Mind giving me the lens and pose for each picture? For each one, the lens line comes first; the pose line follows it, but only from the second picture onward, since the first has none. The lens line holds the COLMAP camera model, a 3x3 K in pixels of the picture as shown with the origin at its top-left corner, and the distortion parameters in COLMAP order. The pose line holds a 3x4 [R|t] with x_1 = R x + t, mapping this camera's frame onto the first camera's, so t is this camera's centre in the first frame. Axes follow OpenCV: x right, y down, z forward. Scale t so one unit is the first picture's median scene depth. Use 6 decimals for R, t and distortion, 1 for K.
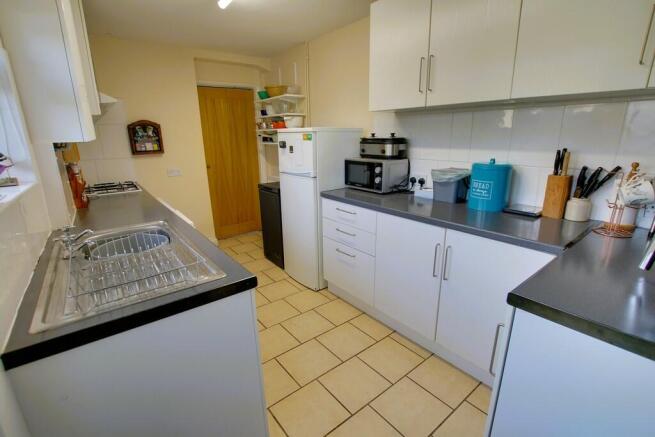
lens RADIAL K [[307.8, 0, 327.3], [0, 307.8, 220.8], [0, 0, 1]] dist [-0.018511, 0.000167]
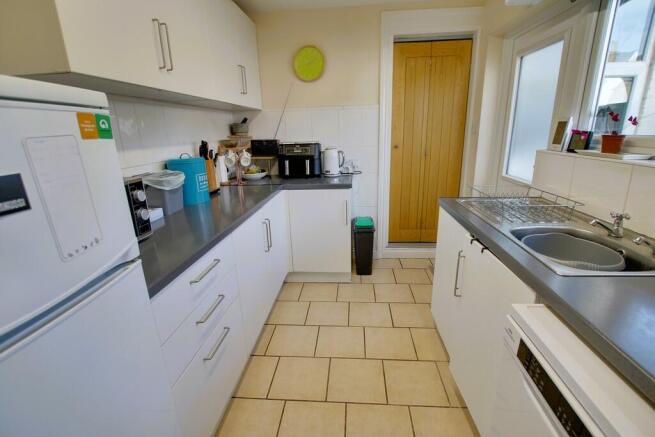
lens RADIAL K [[307.8, 0, 326.5], [0, 307.8, 218.9], [0, 0, 1]] dist [-0.018511, 0.000167]
pose [[-0.735588, -0.149488, 0.660729, -0.402421], [0.225020, 0.866050, 0.446456, -0.279034], [-0.638965, 0.477085, -0.603419, 1.082726]]
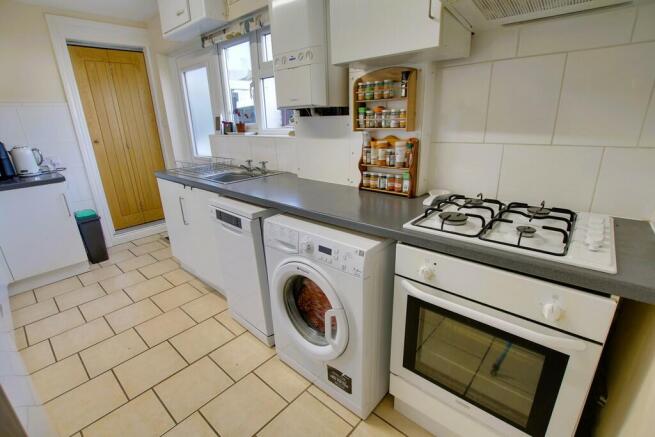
lens RADIAL K [[301.7, 0, 329.6], [0, 301.7, 219.5], [0, 0, 1]] dist [-0.029779, 0.000633]
pose [[-0.981323, 0.106492, -0.160204, -0.503214], [-0.002462, 0.825773, 0.563997, -0.364531], [0.192353, 0.553857, -0.810088, 1.445358]]
